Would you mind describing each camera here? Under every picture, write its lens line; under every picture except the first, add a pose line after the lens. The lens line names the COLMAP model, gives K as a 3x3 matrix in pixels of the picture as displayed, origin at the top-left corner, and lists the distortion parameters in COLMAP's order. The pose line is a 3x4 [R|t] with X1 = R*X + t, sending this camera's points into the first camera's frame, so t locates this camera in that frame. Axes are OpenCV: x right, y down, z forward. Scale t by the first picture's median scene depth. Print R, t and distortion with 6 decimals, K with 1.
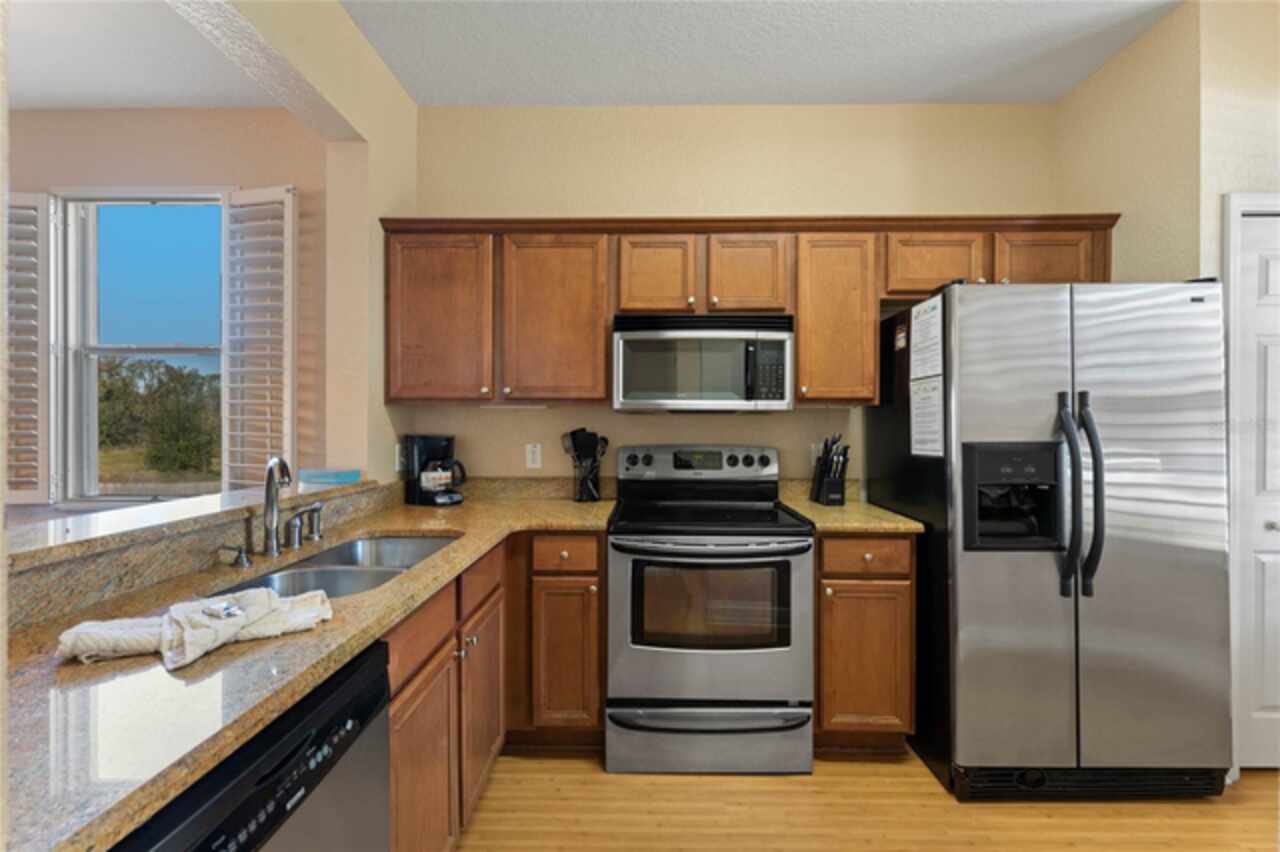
lens RADIAL K [[553.9, 0, 631.7], [0, 553.9, 429.3], [0, 0, 1]] dist [-0.003980, -0.000866]
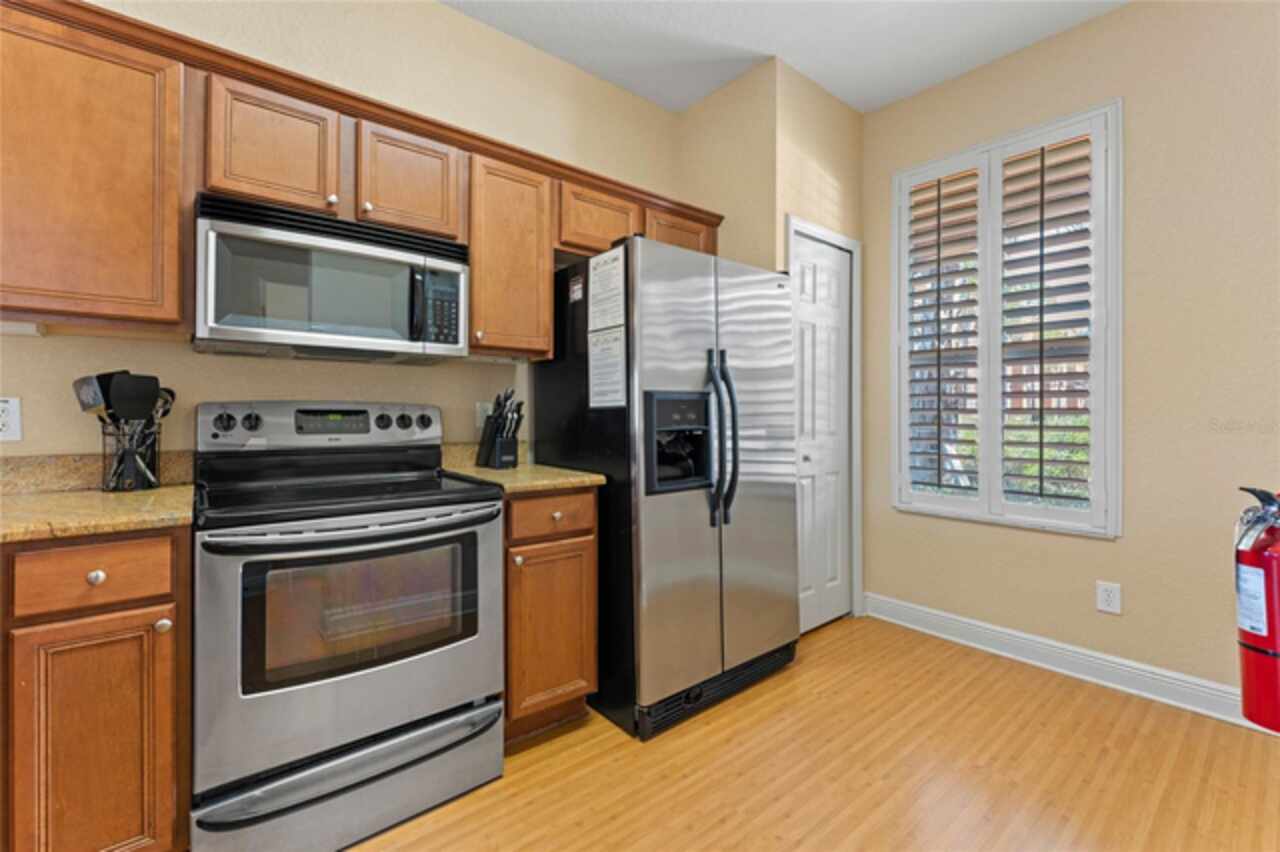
lens RADIAL K [[553.9, 0, 645.0], [0, 553.9, 413.9], [0, 0, 1]] dist [-0.003980, -0.000866]
pose [[0.749136, 0.001012, 0.662416, -0.070514], [0.005809, 0.999950, -0.008097, 0.062566], [-0.662391, 0.009914, 0.749093, 0.187652]]
